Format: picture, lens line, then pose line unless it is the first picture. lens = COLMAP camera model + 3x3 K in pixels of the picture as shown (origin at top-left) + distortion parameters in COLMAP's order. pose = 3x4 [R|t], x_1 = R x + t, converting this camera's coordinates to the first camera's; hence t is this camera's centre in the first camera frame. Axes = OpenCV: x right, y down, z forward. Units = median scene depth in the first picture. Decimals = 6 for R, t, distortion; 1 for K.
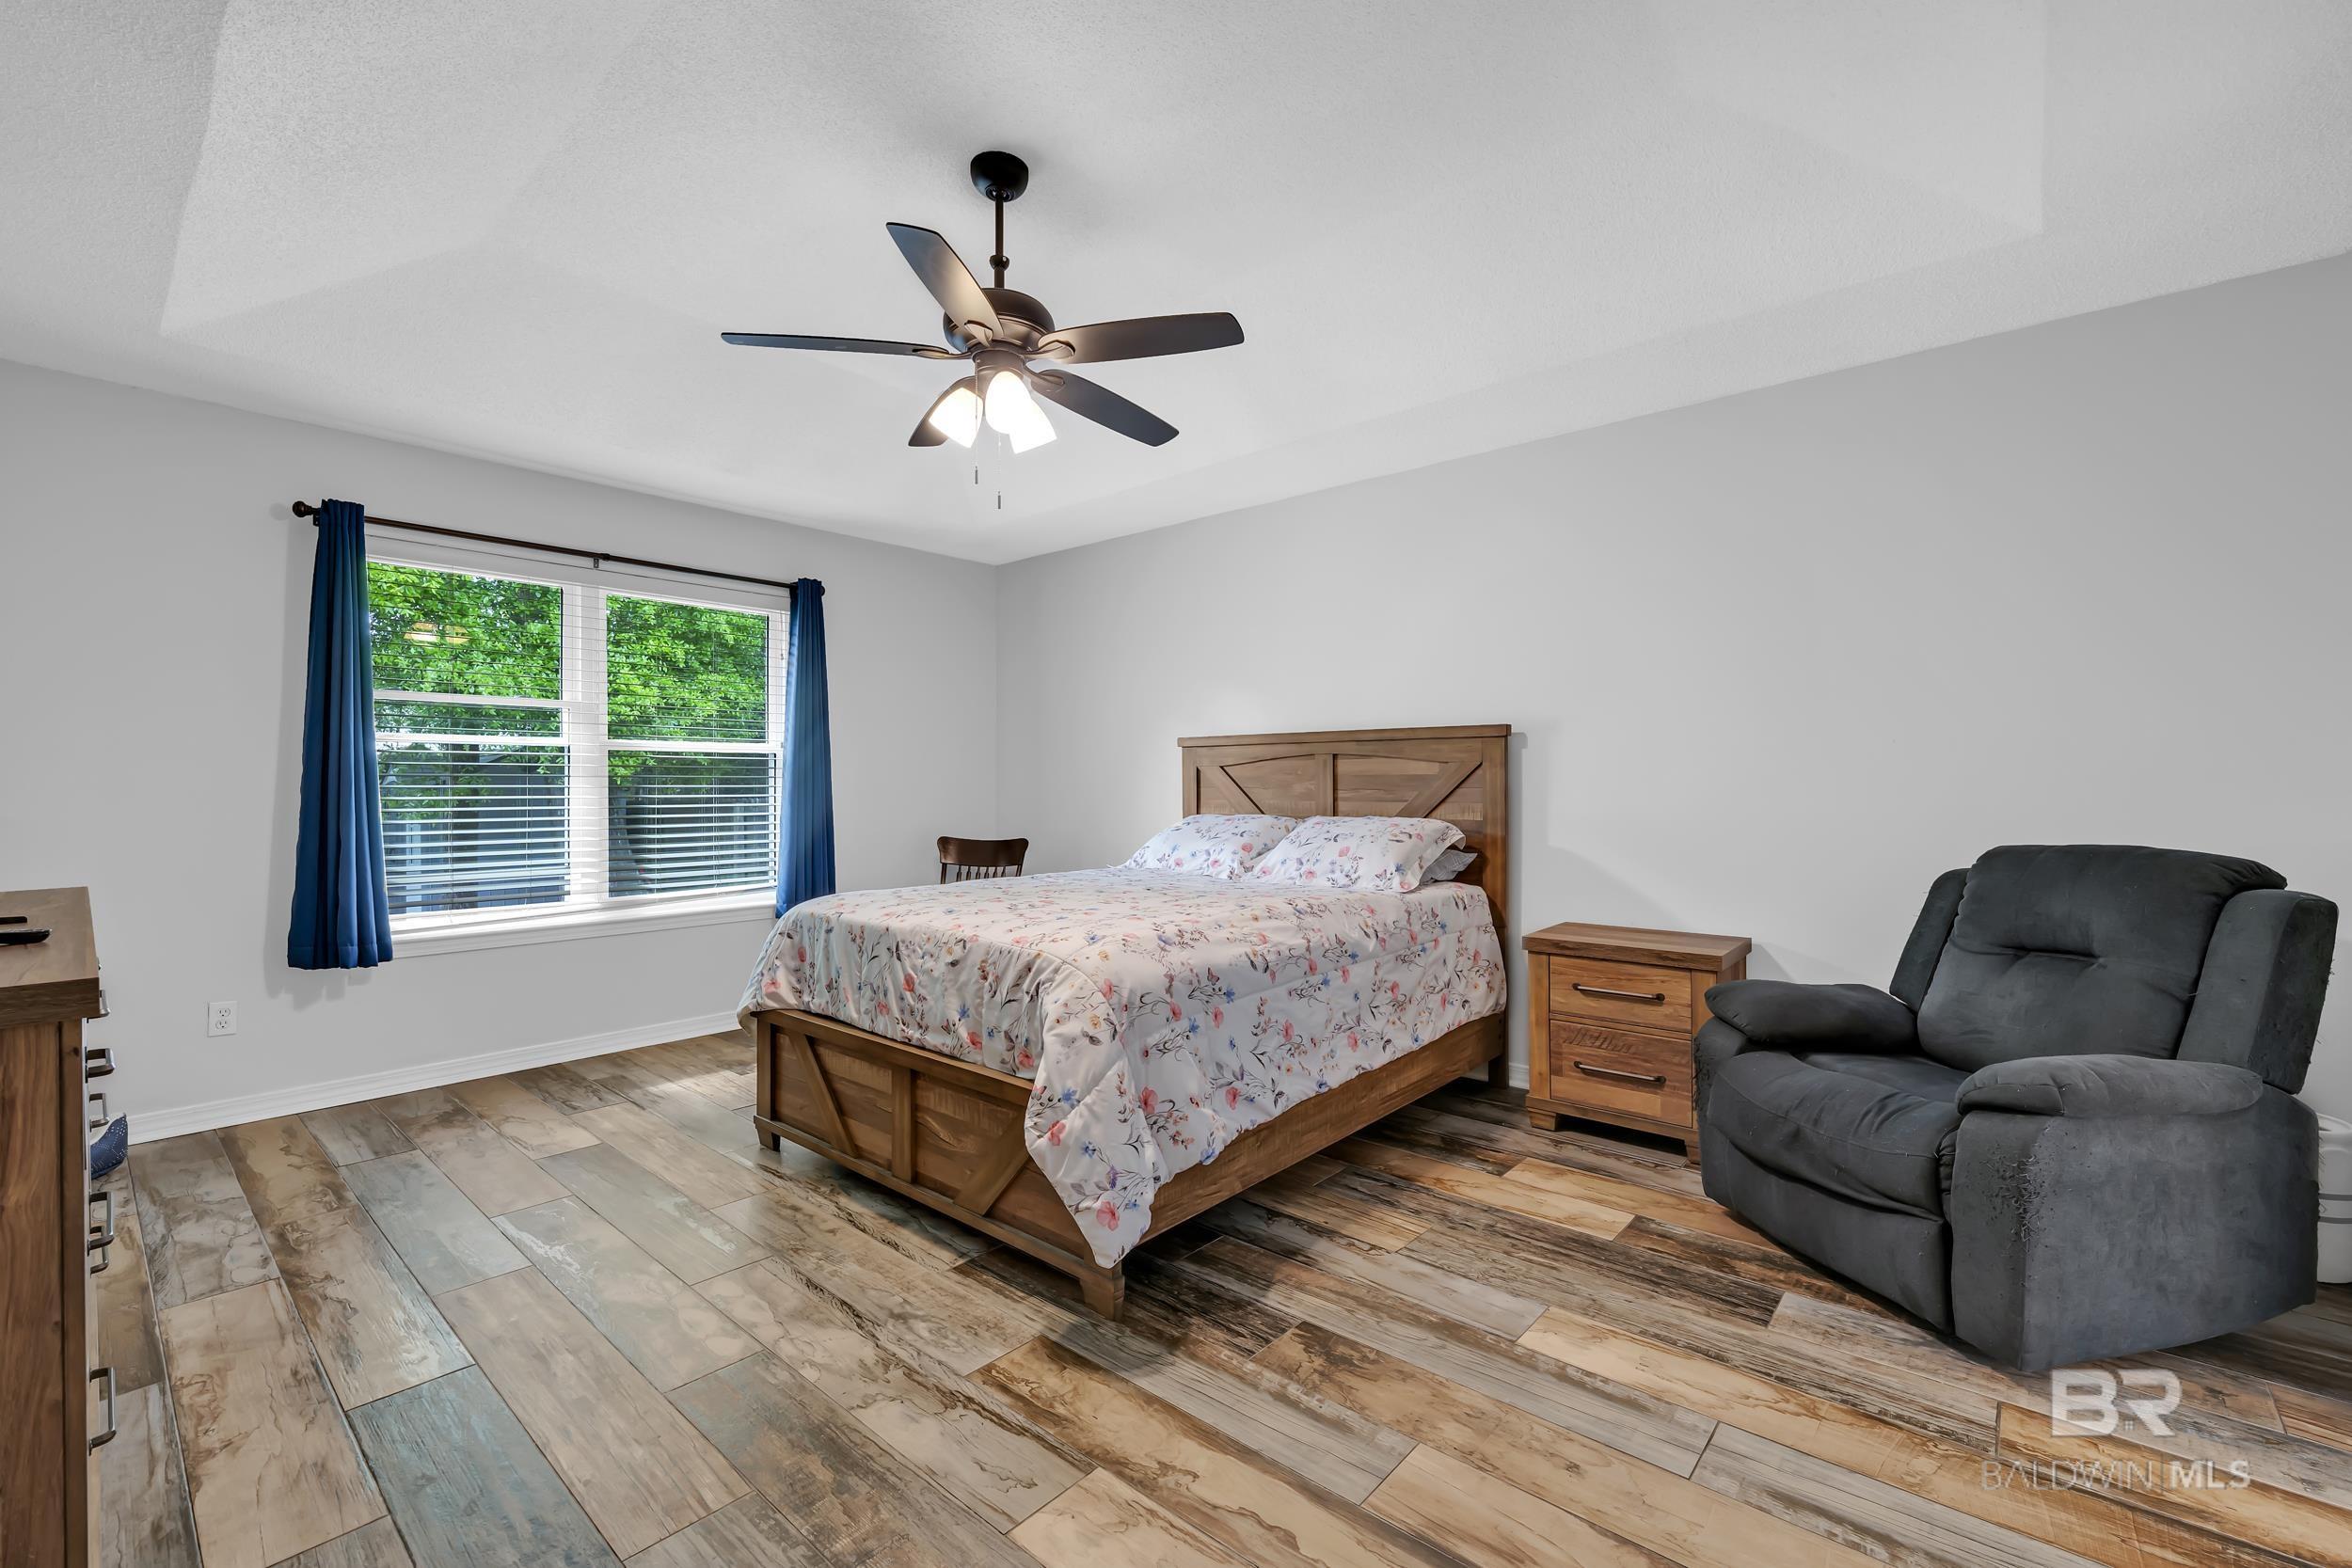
lens RADIAL K [[976.0, 0, 1200.4], [0, 976.0, 793.4], [0, 0, 1]] dist [0.014983, -0.000095]
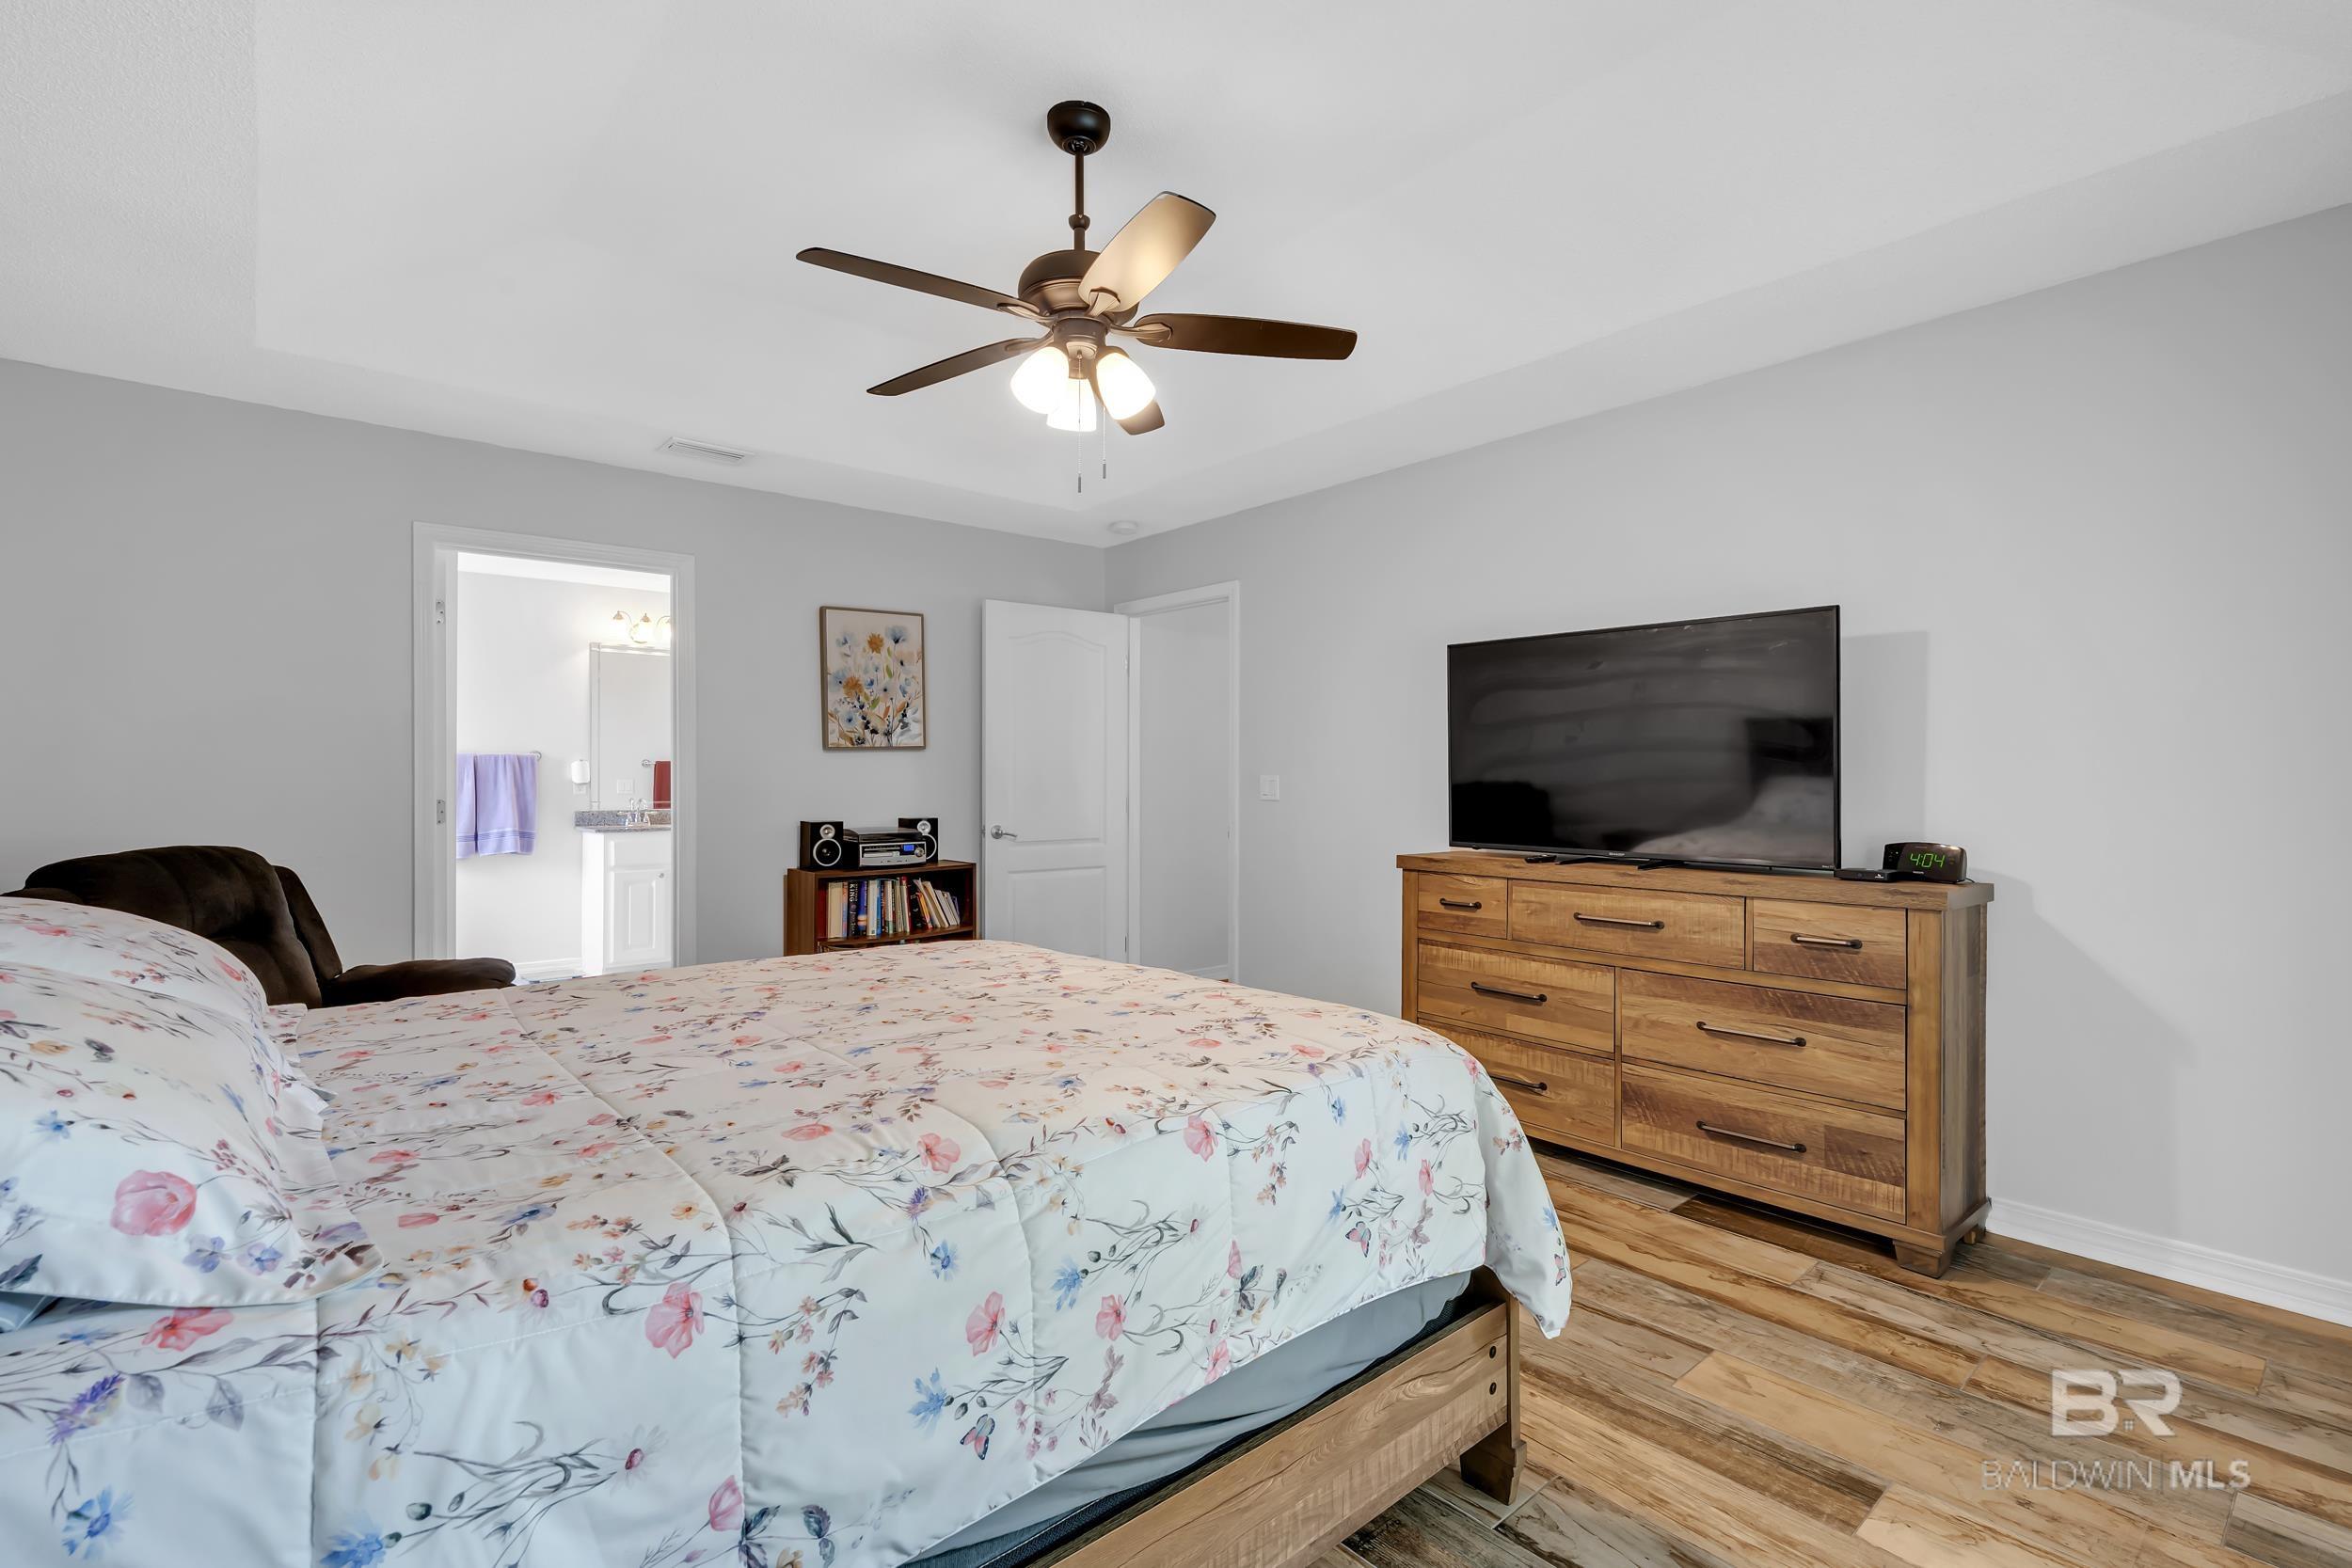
lens RADIAL K [[1061.3, 0, 1177.6], [0, 1061.3, 772.4], [0, 0, 1]] dist [0.000432, -0.000138]
pose [[-0.985000, 0.004626, 0.172493, -0.440431], [0.004805, 0.999988, 0.000620, -0.029254], [-0.172488, 0.001440, -0.985011, 1.872728]]
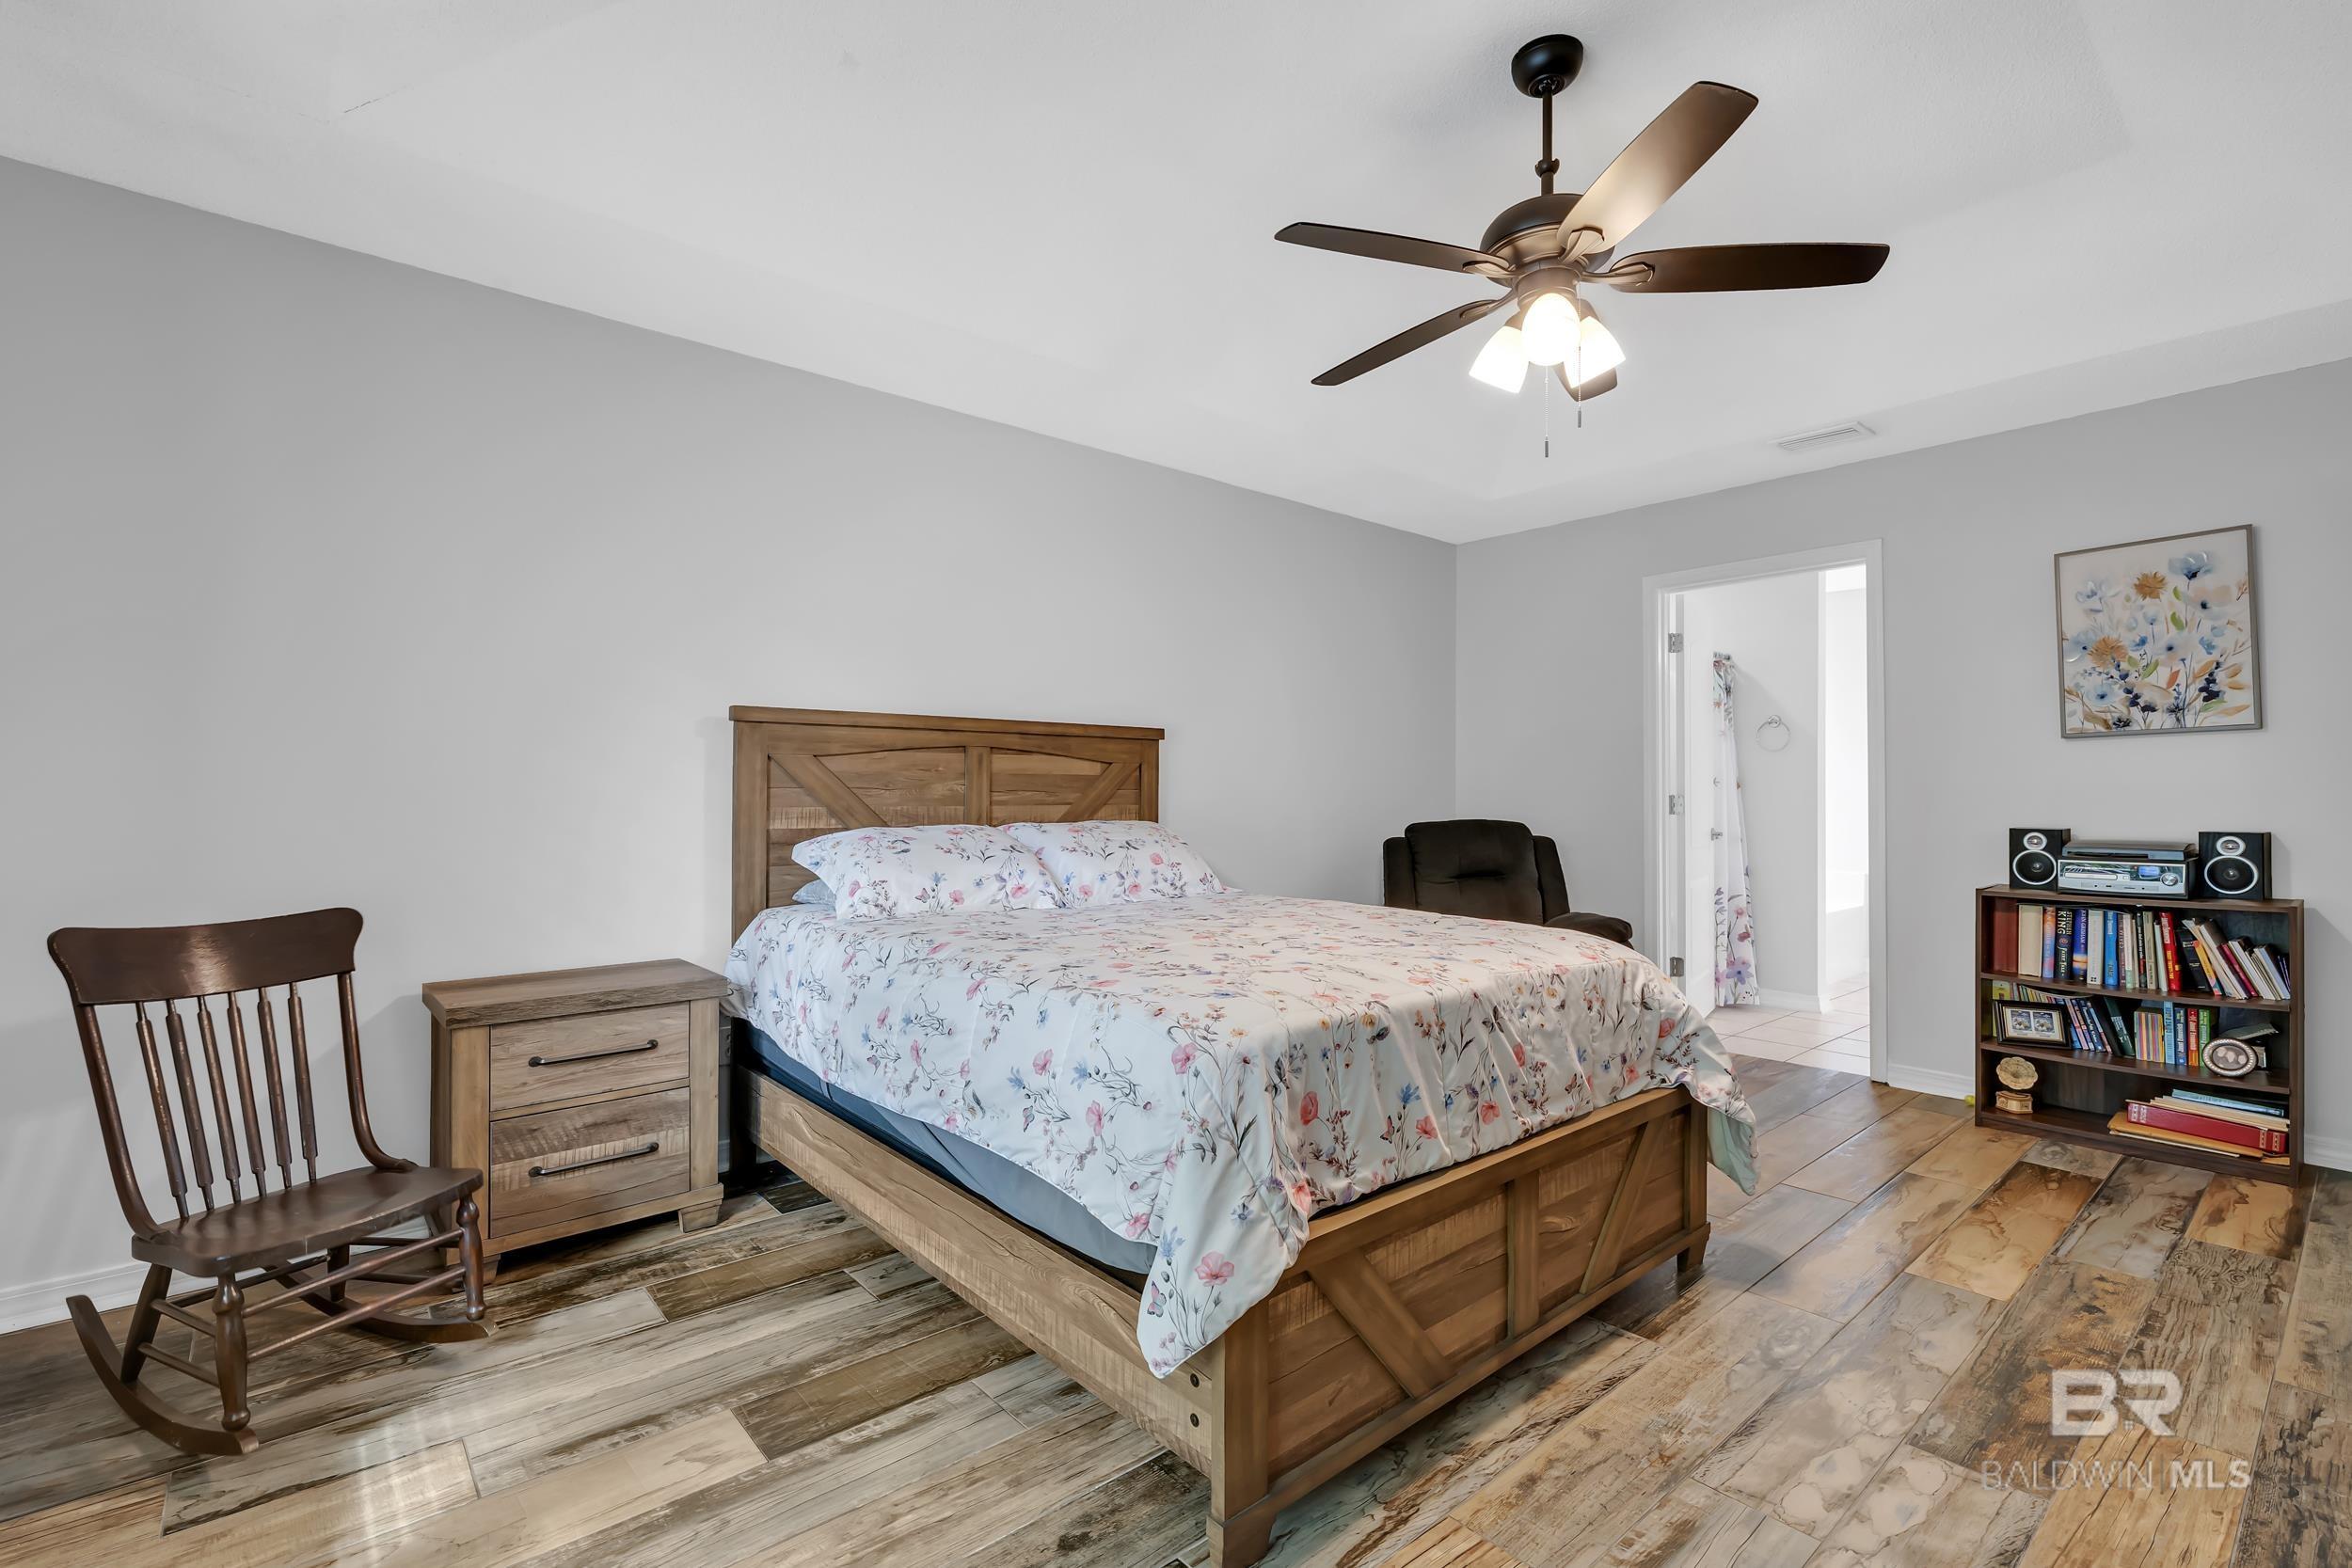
lens RADIAL K [[1034.1, 0, 1190.4], [0, 1034.1, 786.9], [0, 0, 1]] dist [0.009578, 0.000390]
pose [[0.154572, 0.004359, 0.987972, -1.090501], [0.005717, 0.999970, -0.005307, -0.003138], [-0.987965, 0.006469, 0.154543, 1.114926]]
